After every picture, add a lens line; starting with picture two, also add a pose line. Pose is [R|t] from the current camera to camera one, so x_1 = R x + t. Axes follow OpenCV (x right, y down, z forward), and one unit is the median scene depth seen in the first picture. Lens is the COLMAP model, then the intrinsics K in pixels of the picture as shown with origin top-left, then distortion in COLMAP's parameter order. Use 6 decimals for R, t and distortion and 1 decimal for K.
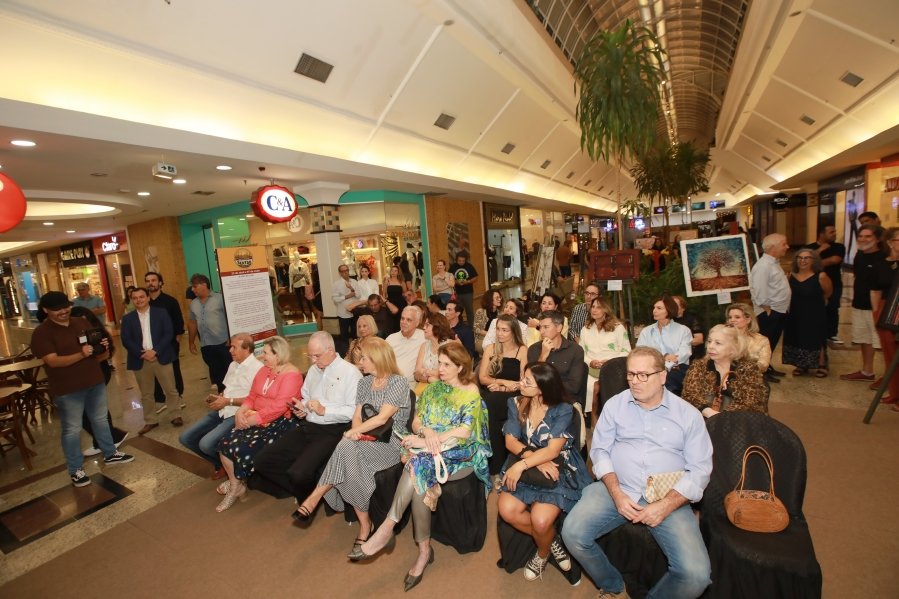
lens RADIAL K [[413.8, 0, 445.5], [0, 413.8, 296.3], [0, 0, 1]] dist [-0.048014, 0.015455]
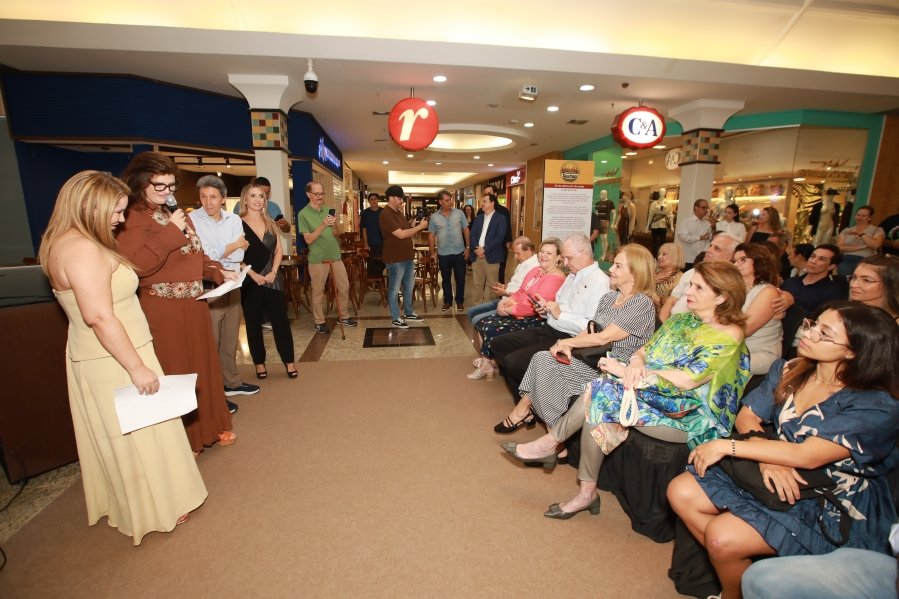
lens RADIAL K [[413.8, 0, 446.9], [0, 413.8, 300.0], [0, 0, 1]] dist [-0.048014, 0.015455]
pose [[0.619519, 0.243335, -0.746314, 0.106825], [-0.153132, 0.969938, 0.189131, 0.049006], [0.769900, -0.002886, 0.638158, 0.094993]]
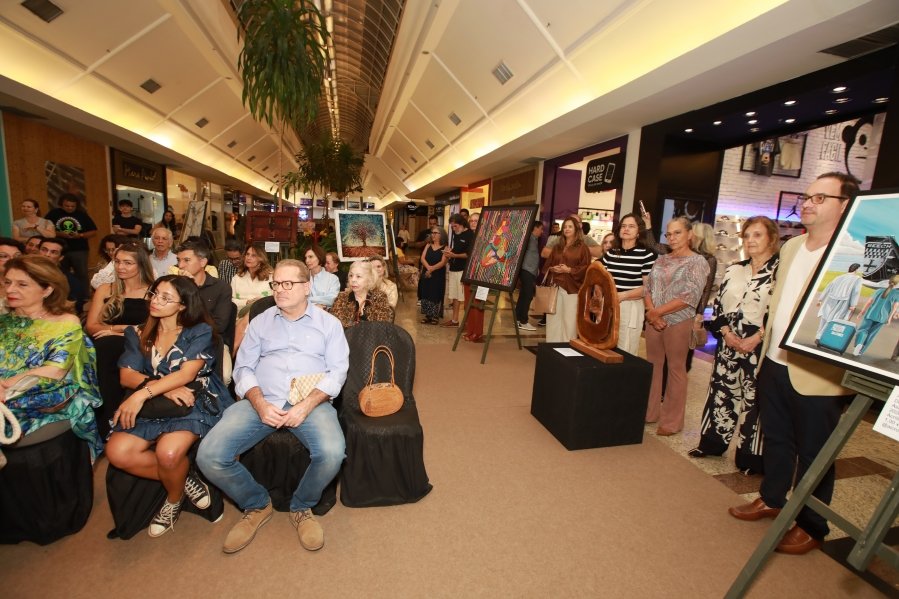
lens RADIAL K [[413.8, 0, 448.6], [0, 413.8, 298.3], [0, 0, 1]] dist [-0.048014, 0.015455]
pose [[0.706653, 0.008235, 0.707512, 0.015462], [-0.026762, 0.999528, 0.015096, 0.063990], [-0.707054, -0.029602, 0.706540, 0.003891]]
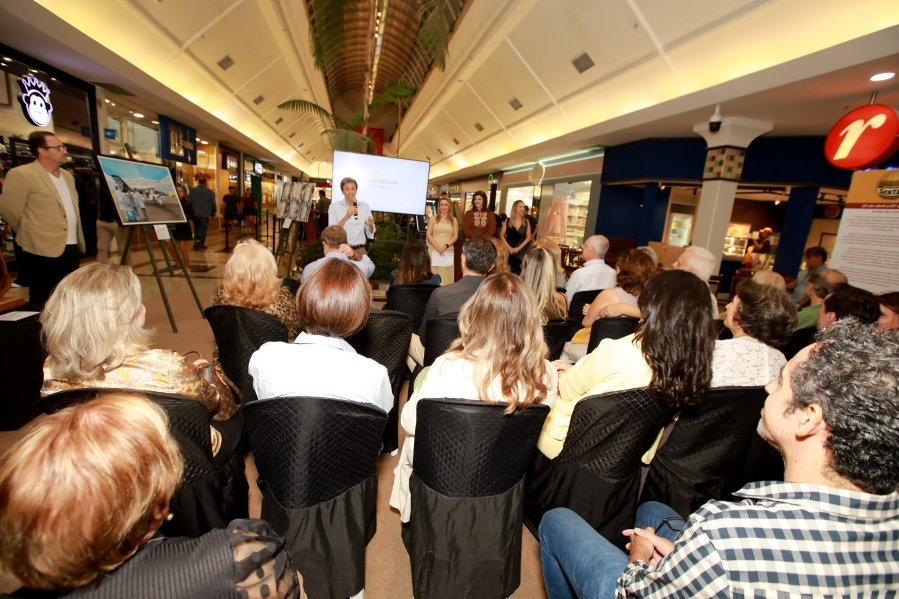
lens RADIAL K [[413.8, 0, 442.4], [0, 413.8, 295.8], [0, 0, 1]] dist [-0.048014, 0.015455]
pose [[-0.737841, 0.158170, -0.656181, 0.394553], [-0.100514, 0.935569, 0.338538, -0.051705], [0.667449, 0.315743, -0.674402, 0.740799]]
